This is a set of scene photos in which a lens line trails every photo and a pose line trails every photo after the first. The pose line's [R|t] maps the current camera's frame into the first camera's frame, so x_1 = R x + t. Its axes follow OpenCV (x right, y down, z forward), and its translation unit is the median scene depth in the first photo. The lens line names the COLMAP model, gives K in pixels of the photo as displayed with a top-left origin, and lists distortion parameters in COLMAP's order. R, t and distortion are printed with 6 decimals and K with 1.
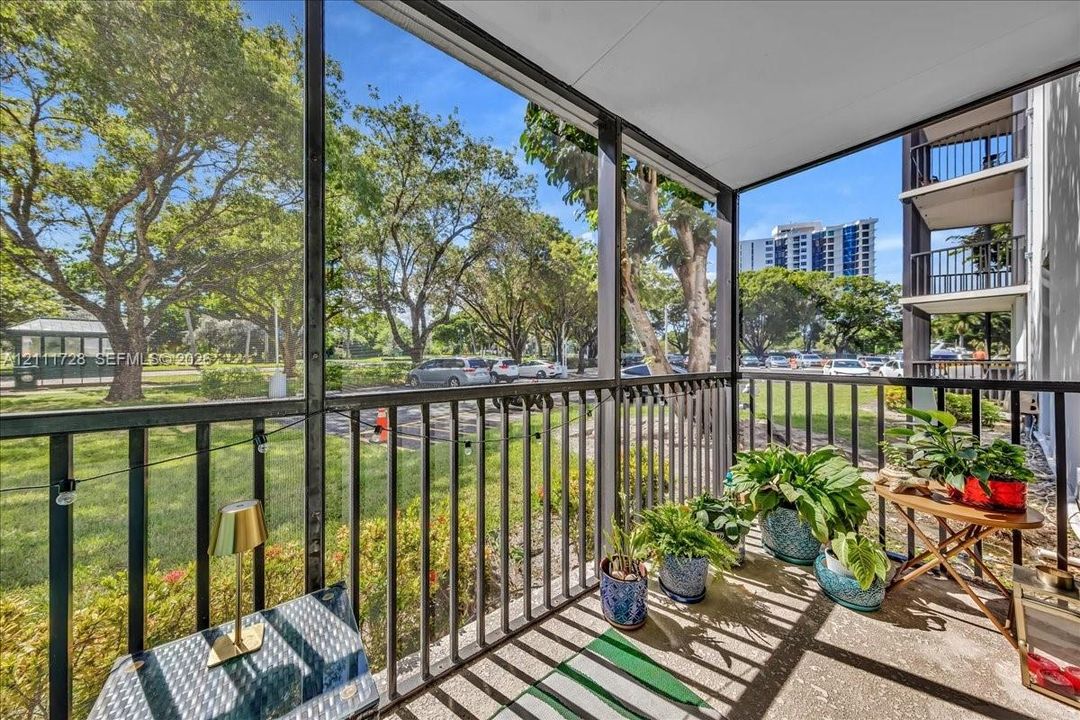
lens RADIAL K [[340.9, 0, 539.4], [0, 340.9, 356.0], [0, 0, 1]] dist [0.010178, -0.000063]
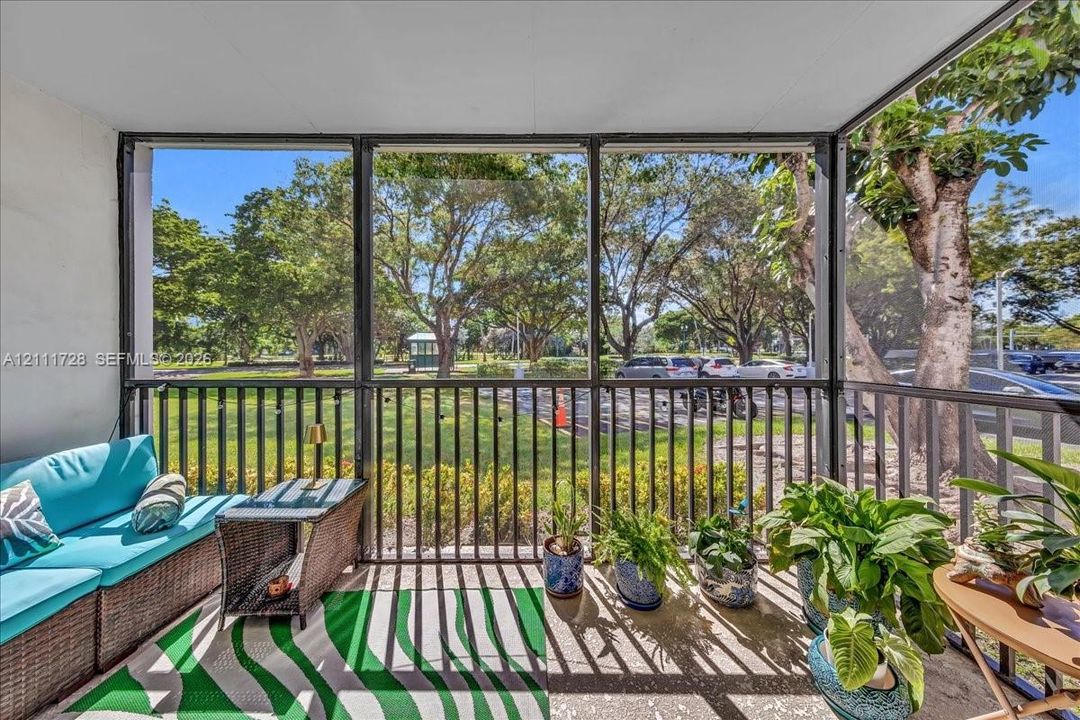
lens RADIAL K [[340.9, 0, 539.4], [0, 340.9, 356.0], [0, 0, 1]] dist [0.010178, -0.000063]
pose [[0.799213, 0.004092, -0.601034, 0.097620], [-0.000229, 0.999979, 0.006503, -0.001775], [0.601048, -0.005060, 0.799197, 0.005628]]
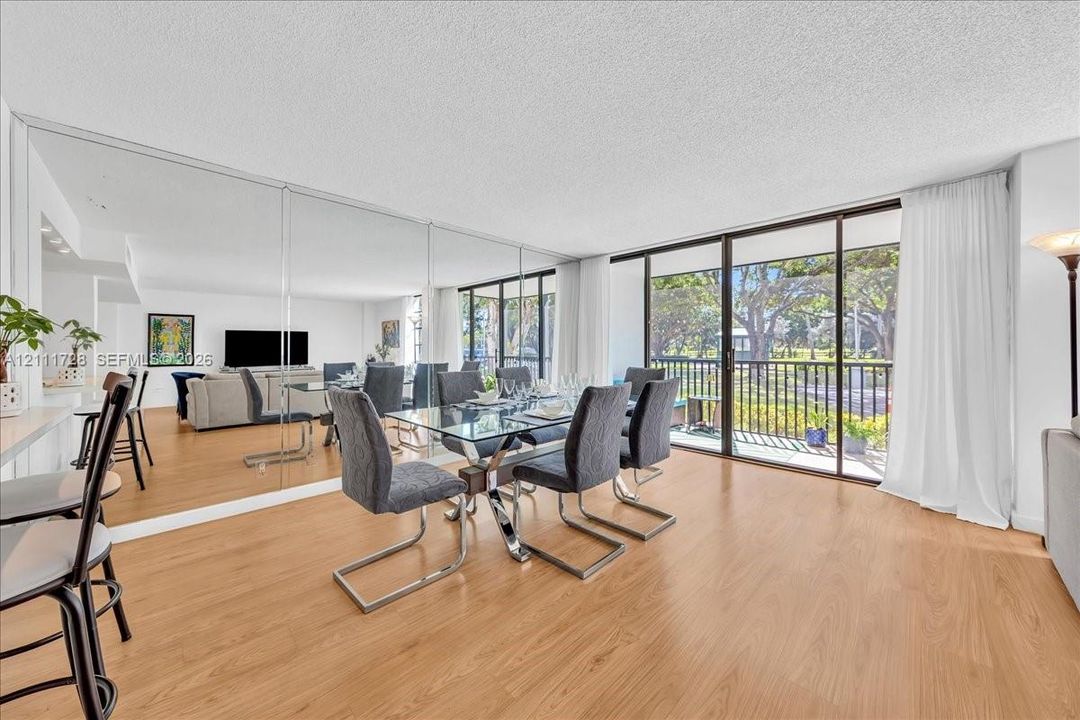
lens RADIAL K [[385.1, 0, 535.0], [0, 385.1, 349.0], [0, 0, 1]] dist [0.012626, -0.000034]
pose [[0.134431, 0.000145, -0.990923, 0.351048], [-0.002454, 0.999997, -0.000187, -0.003023], [0.990920, 0.002457, 0.134431, -0.193880]]
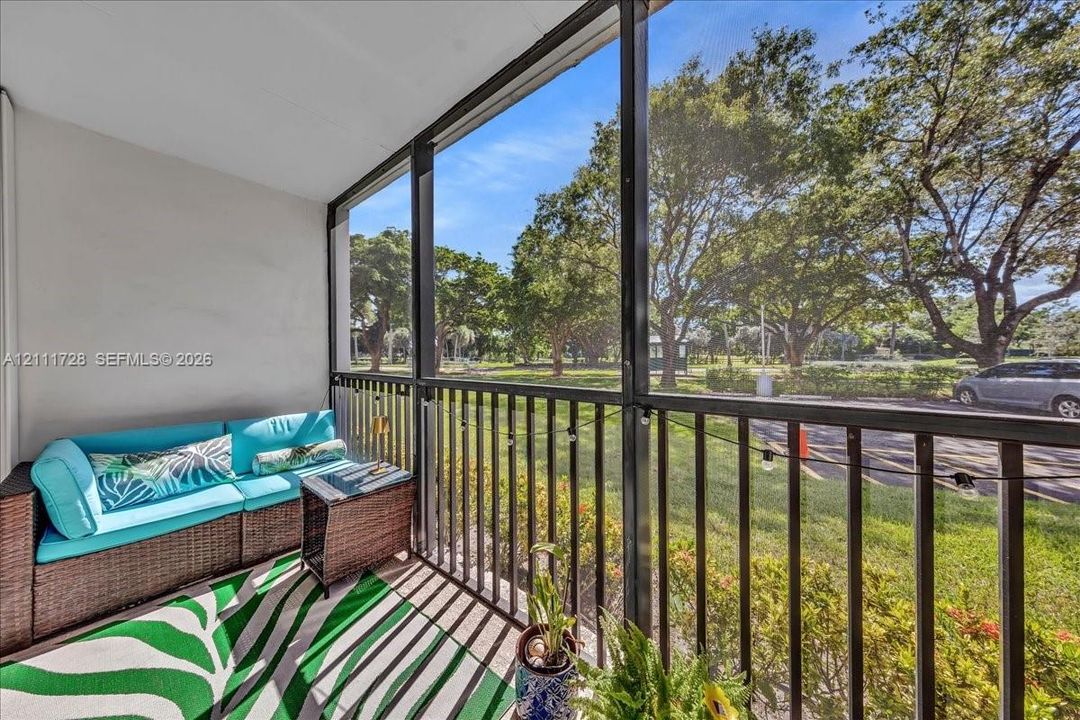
lens RADIAL K [[340.9, 0, 539.4], [0, 340.9, 356.0], [0, 0, 1]] dist [0.010178, -0.000063]
pose [[0.232338, -0.003298, -0.972630, 0.108821], [0.000362, 0.999994, -0.003304, -0.000005], [0.972635, 0.000416, 0.232338, 0.092295]]
